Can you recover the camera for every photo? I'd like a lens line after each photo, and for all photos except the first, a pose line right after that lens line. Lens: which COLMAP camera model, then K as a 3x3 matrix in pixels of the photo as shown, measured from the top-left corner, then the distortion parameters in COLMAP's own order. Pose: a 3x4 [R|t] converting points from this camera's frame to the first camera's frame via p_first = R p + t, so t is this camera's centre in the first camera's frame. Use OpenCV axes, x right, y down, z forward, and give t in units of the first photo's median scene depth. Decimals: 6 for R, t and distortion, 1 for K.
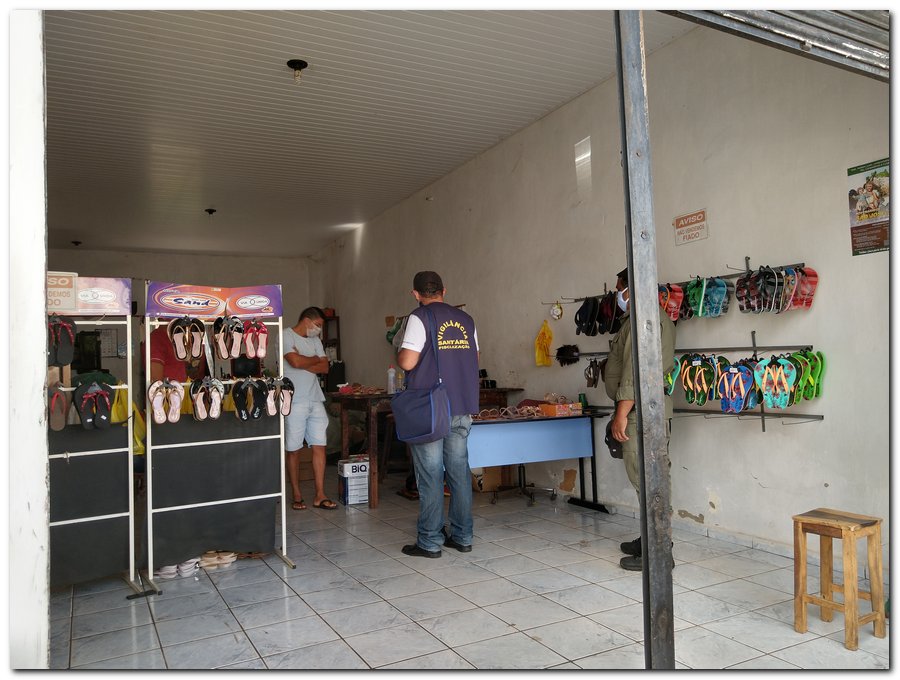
lens RADIAL K [[680.9, 0, 450.0], [0, 680.9, 340.0], [0, 0, 1]] dist [0.045156, -0.057864]
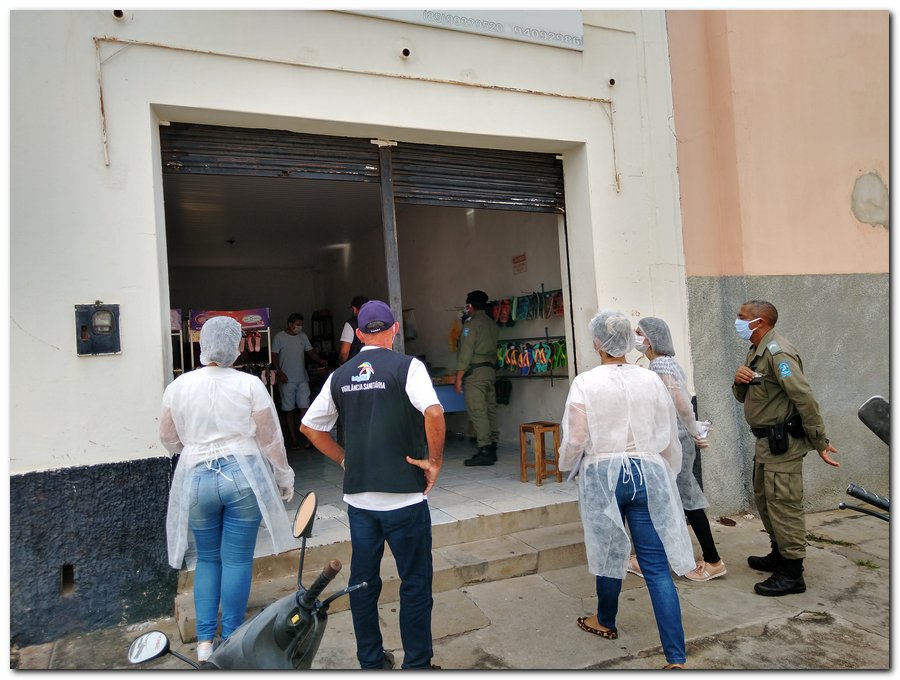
lens RADIAL K [[680.9, 0, 450.0], [0, 680.9, 340.0], [0, 0, 1]] dist [0.045156, -0.057864]
pose [[0.998710, -0.028035, -0.042330, 0.276979], [0.028841, 0.999412, 0.018551, -0.020526], [0.041785, -0.019748, 0.998931, -0.684404]]
